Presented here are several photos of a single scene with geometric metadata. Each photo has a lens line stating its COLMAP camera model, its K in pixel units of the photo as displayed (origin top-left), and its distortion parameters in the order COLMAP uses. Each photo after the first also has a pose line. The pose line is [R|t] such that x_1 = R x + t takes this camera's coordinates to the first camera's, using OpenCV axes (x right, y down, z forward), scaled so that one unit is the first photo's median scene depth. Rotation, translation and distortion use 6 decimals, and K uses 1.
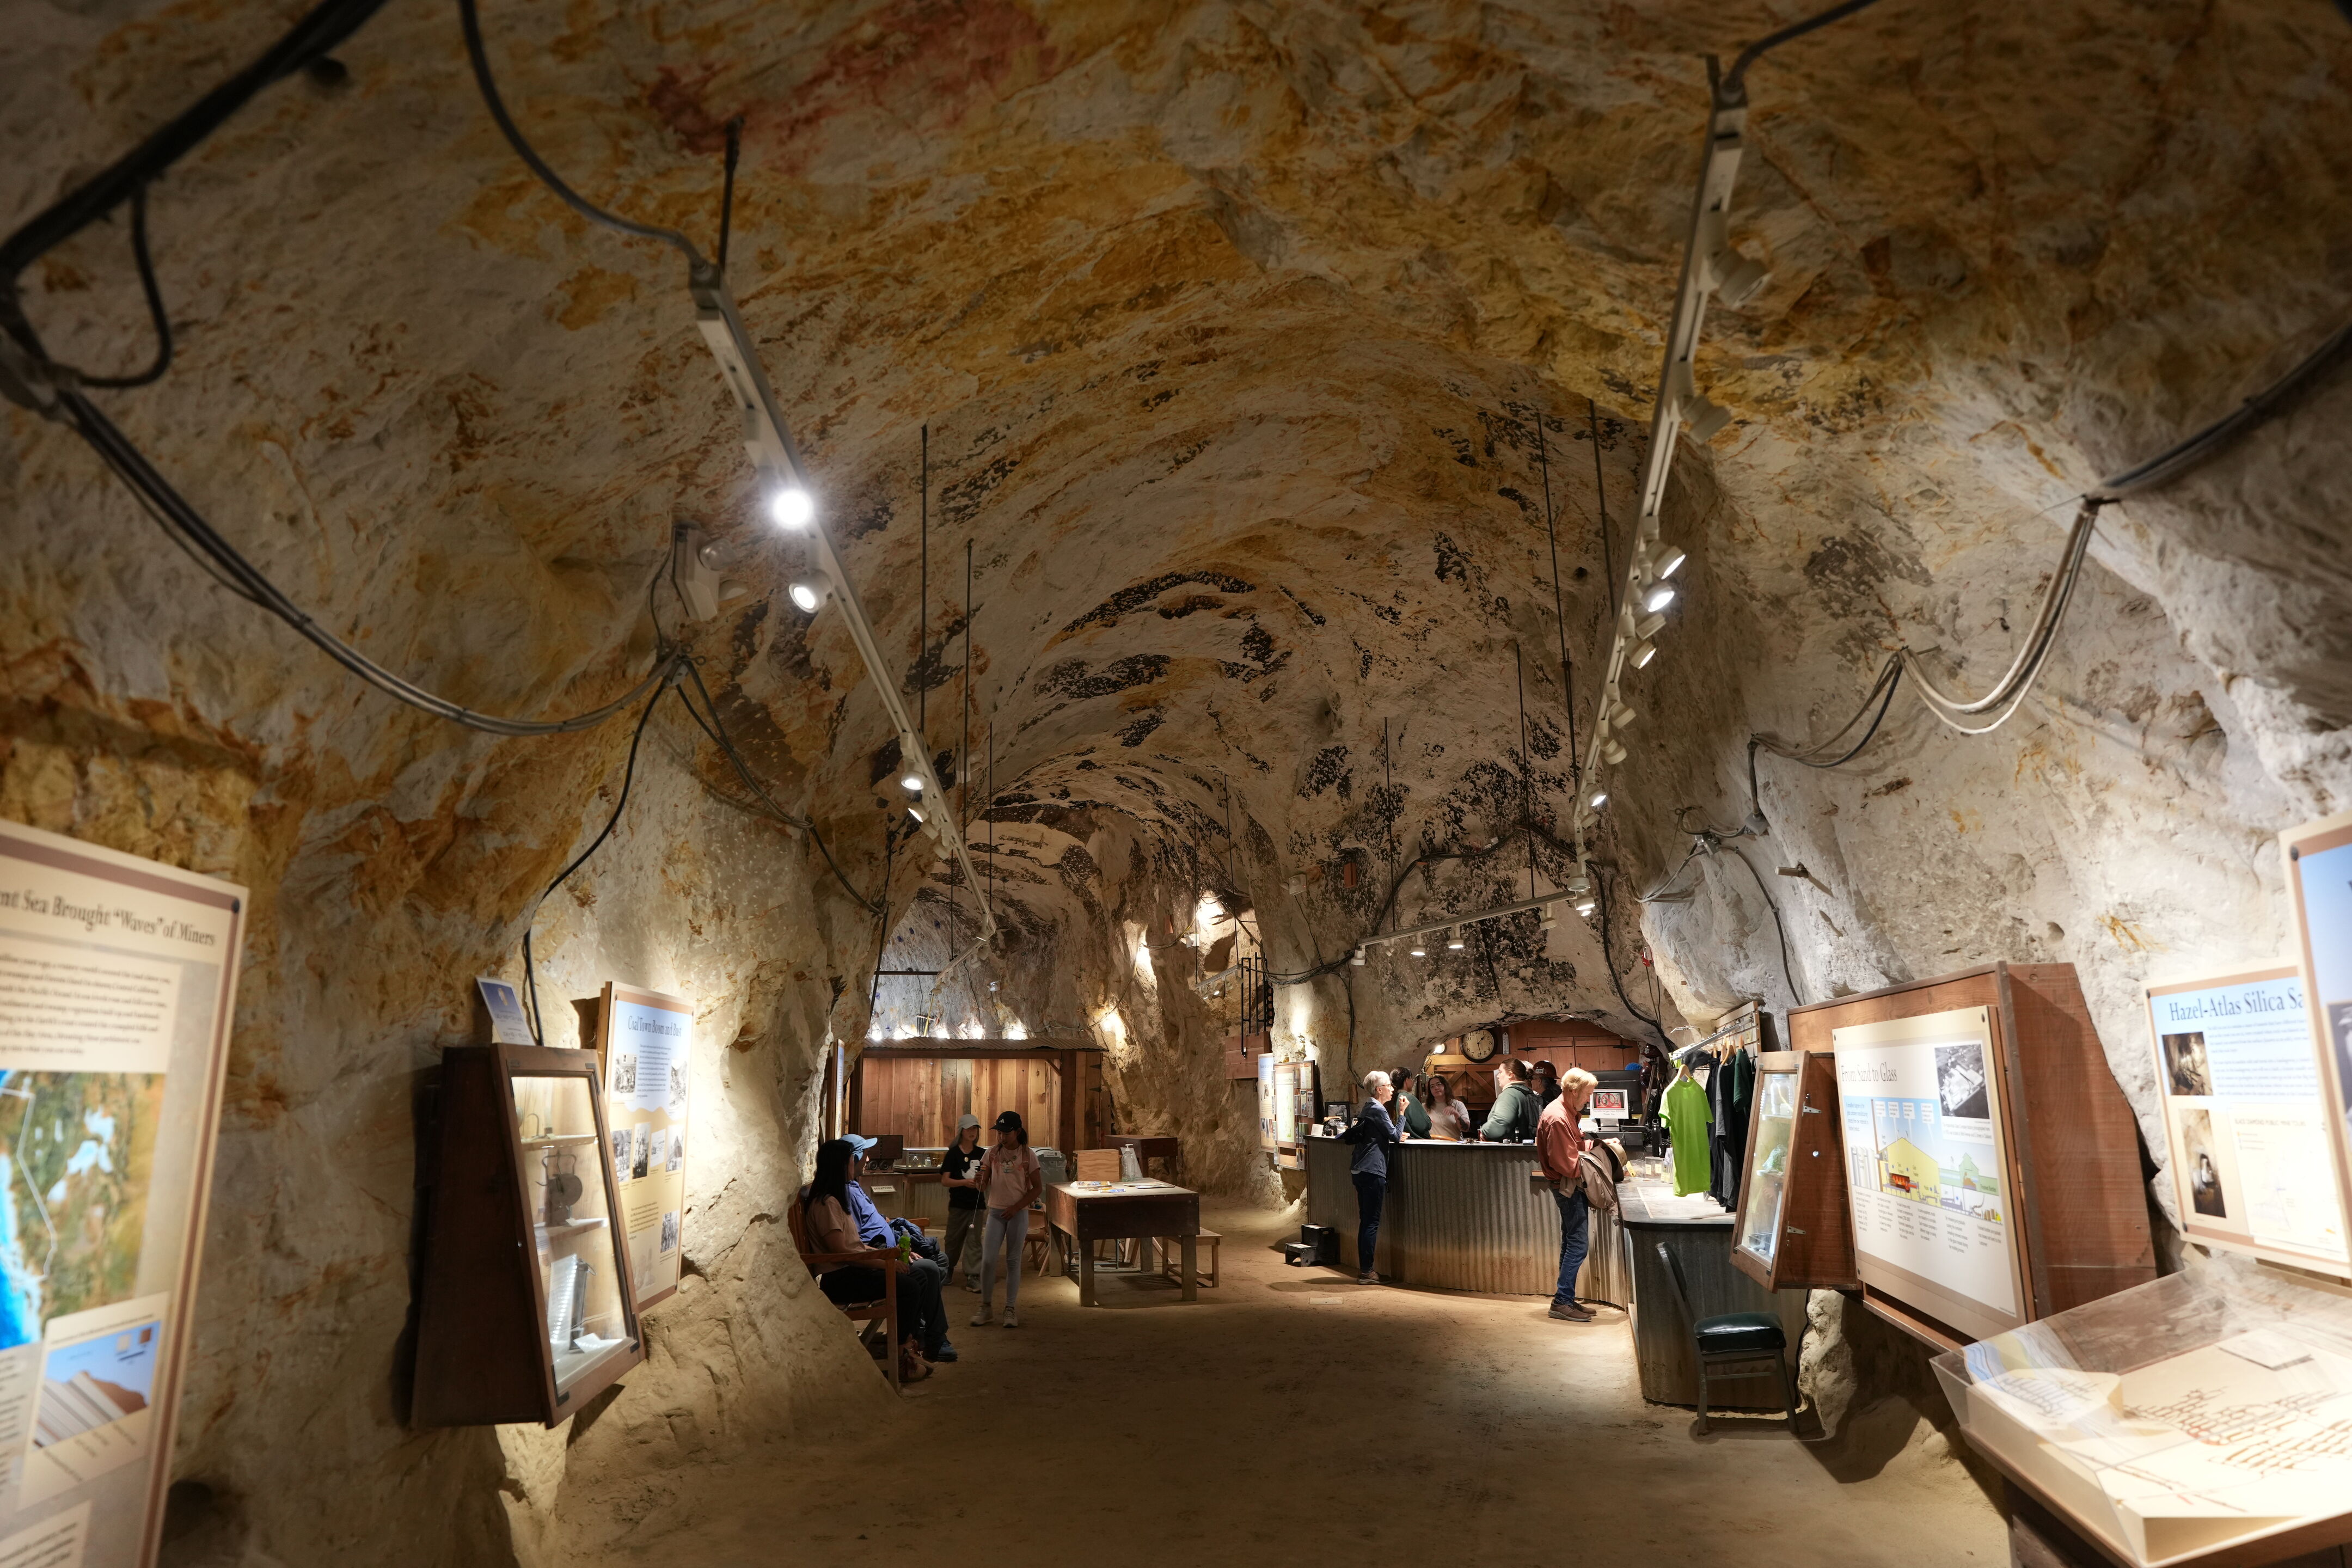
lens RADIAL K [[1464.6, 0, 1178.3], [0, 1464.6, 763.0], [0, 0, 1]] dist [-0.045755, 0.036086]
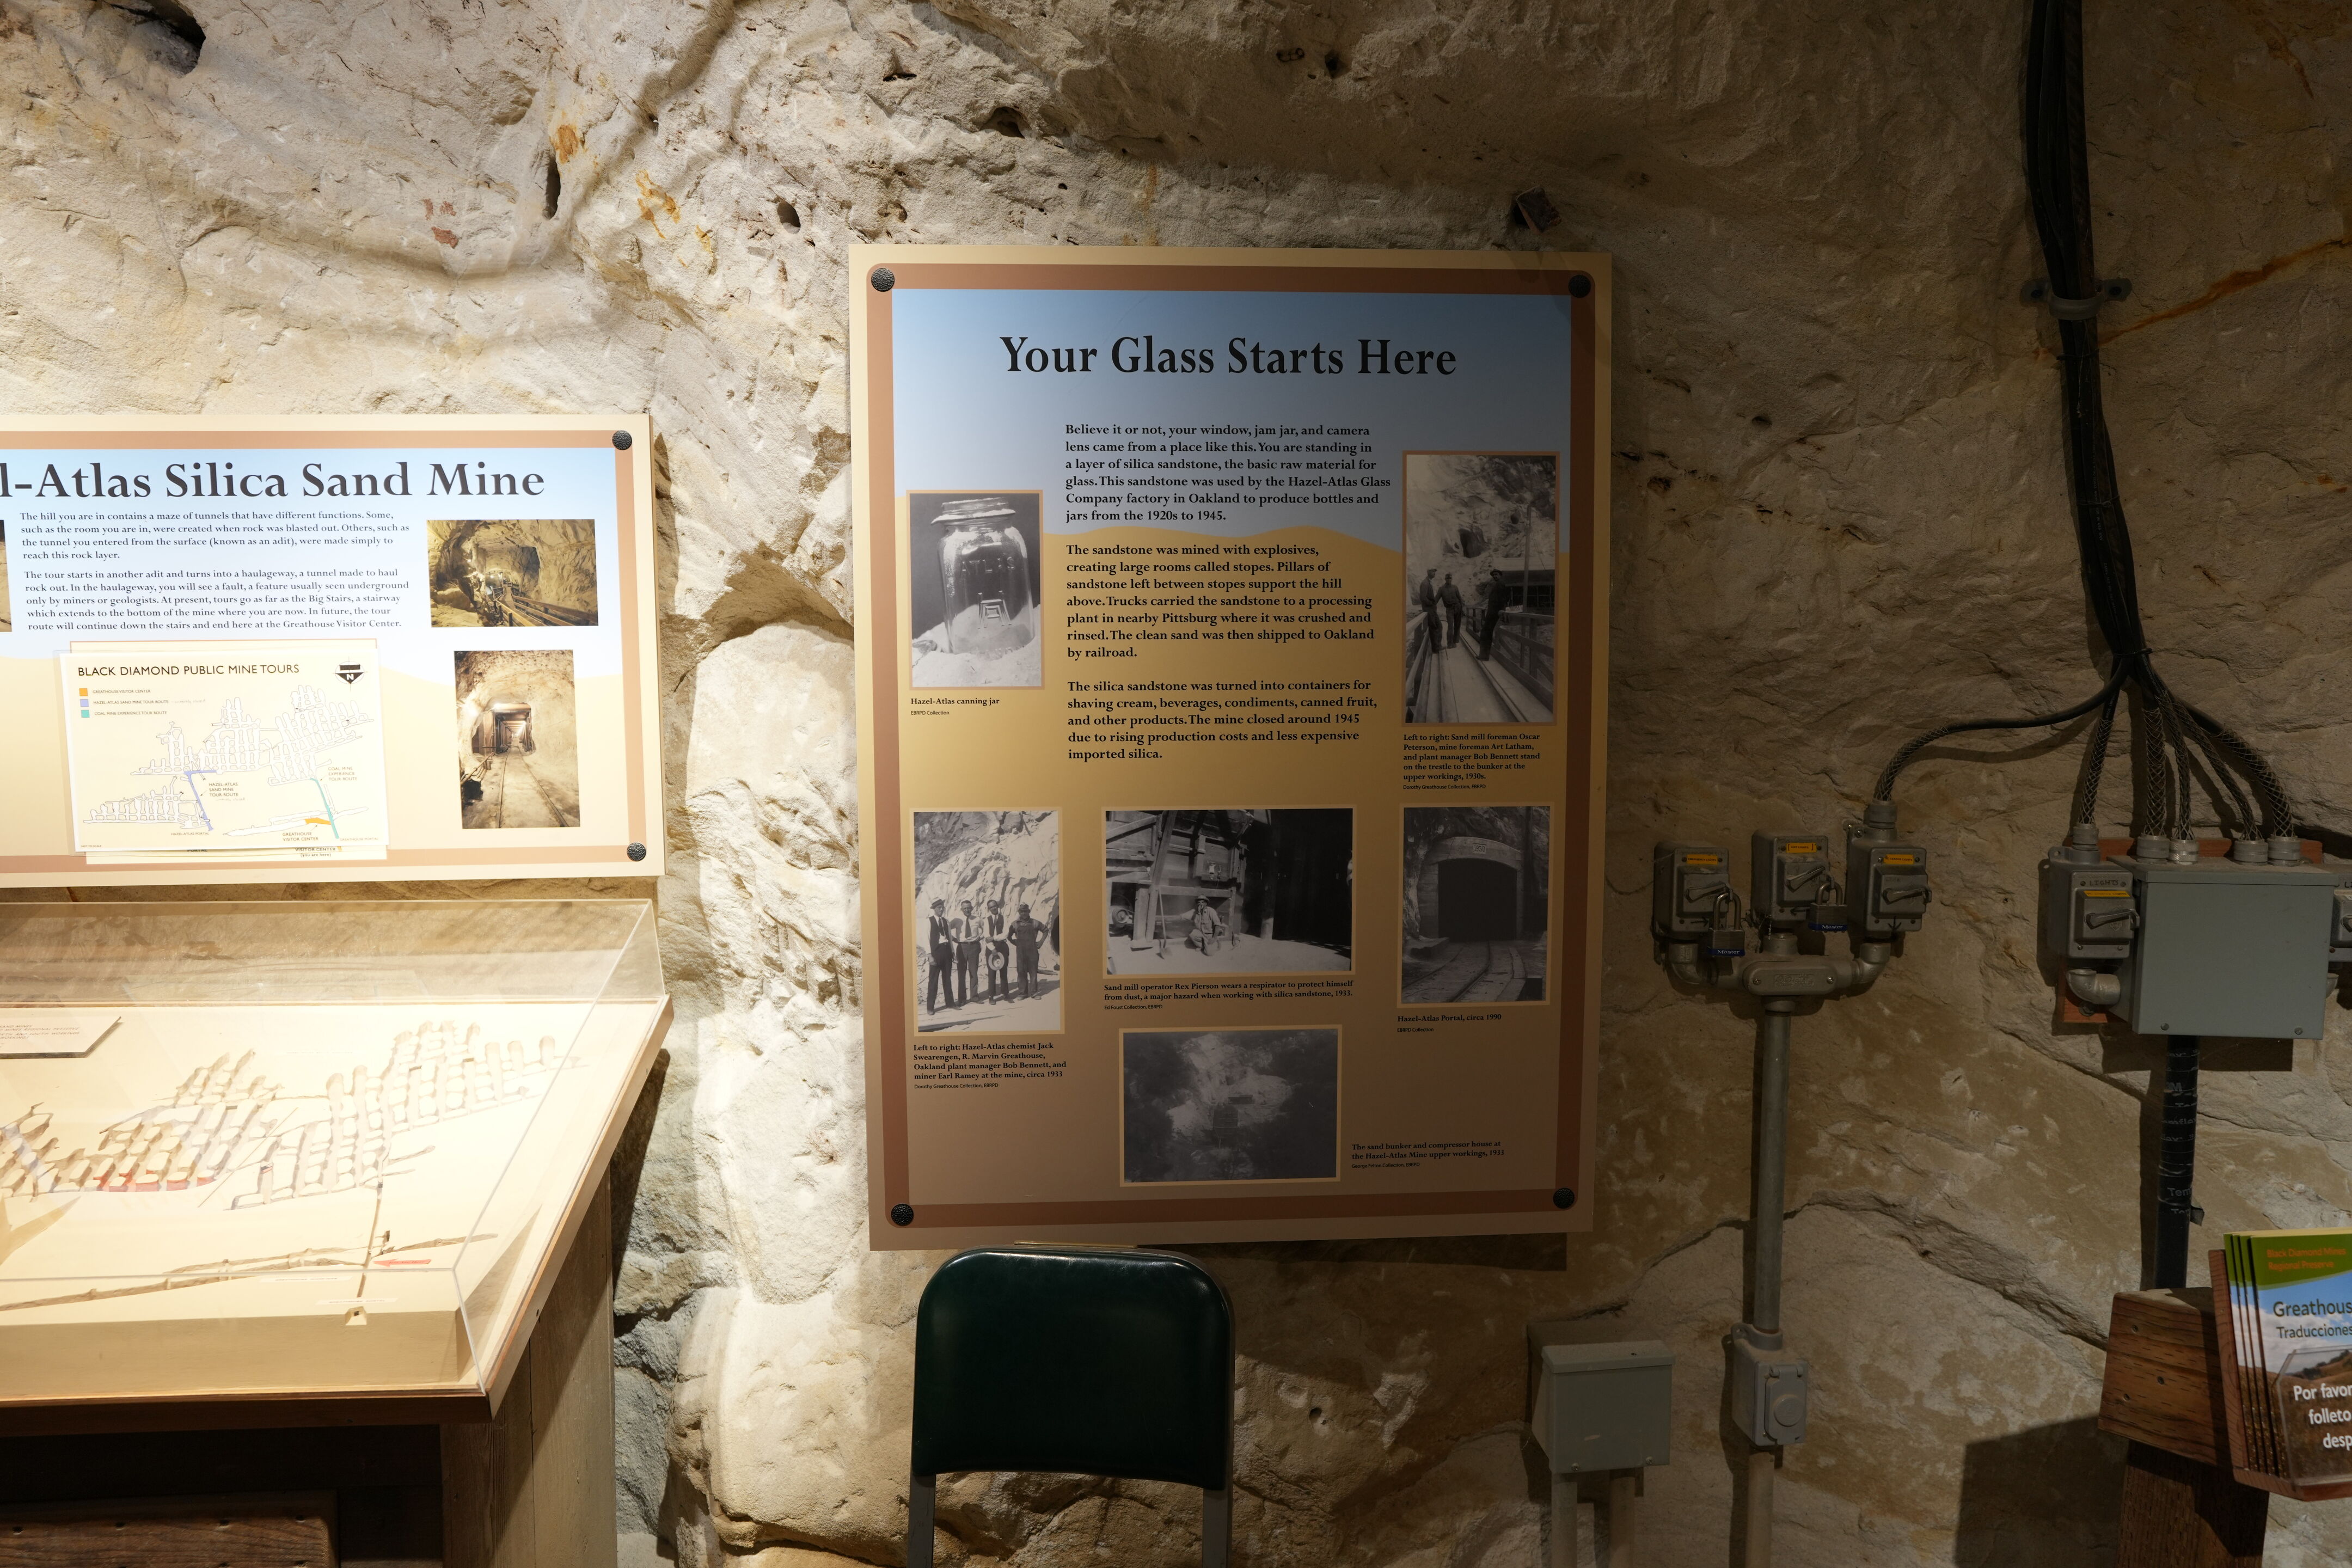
lens RADIAL K [[1575.2, 0, 1176.6], [0, 1575.2, 749.6], [0, 0, 1]] dist [-0.037289, 0.047235]
pose [[-0.266448, -0.073967, 0.961007, -0.009253], [-0.200765, 0.979441, 0.019721, 0.098011], [-0.942708, -0.187682, -0.275820, 0.414980]]
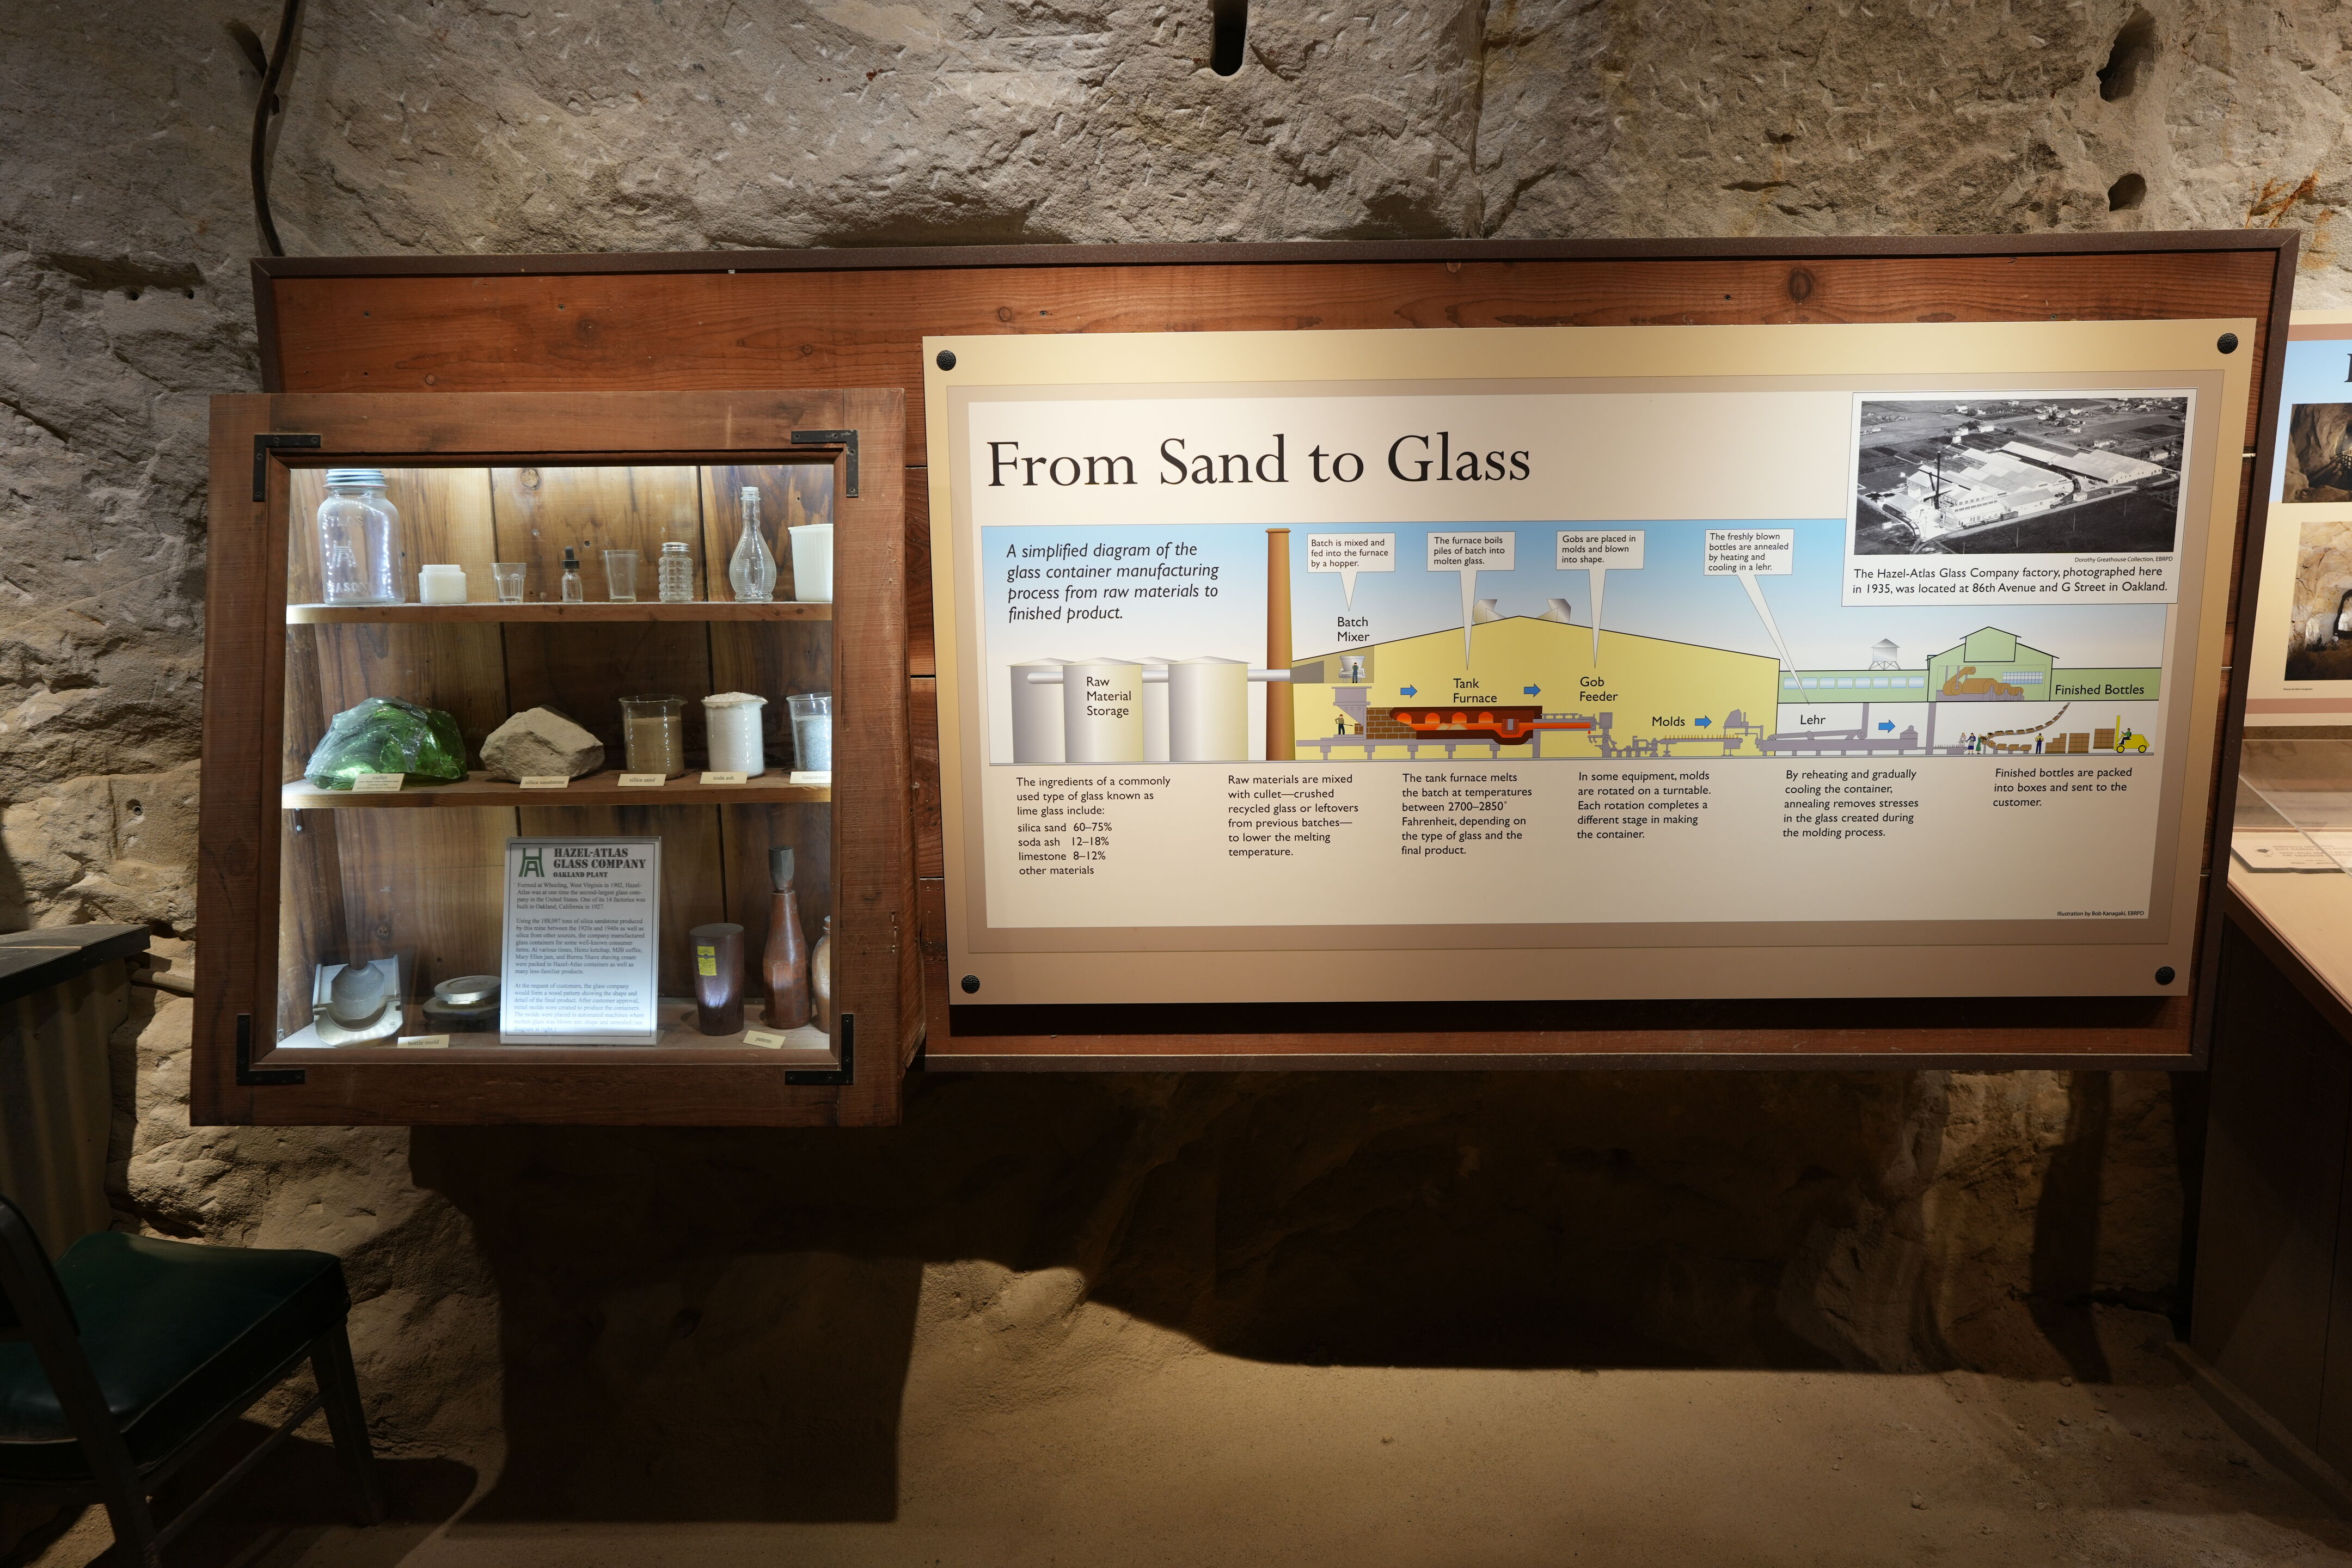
lens RADIAL K [[1570.5, 0, 1183.8], [0, 1570.5, 779.8], [0, 0, 1]] dist [-0.029164, 0.036721]
pose [[-0.192395, -0.159942, 0.968196, 0.064503], [-0.201321, 0.972076, 0.120577, 0.220580], [-0.960445, -0.171720, -0.219222, 0.967786]]
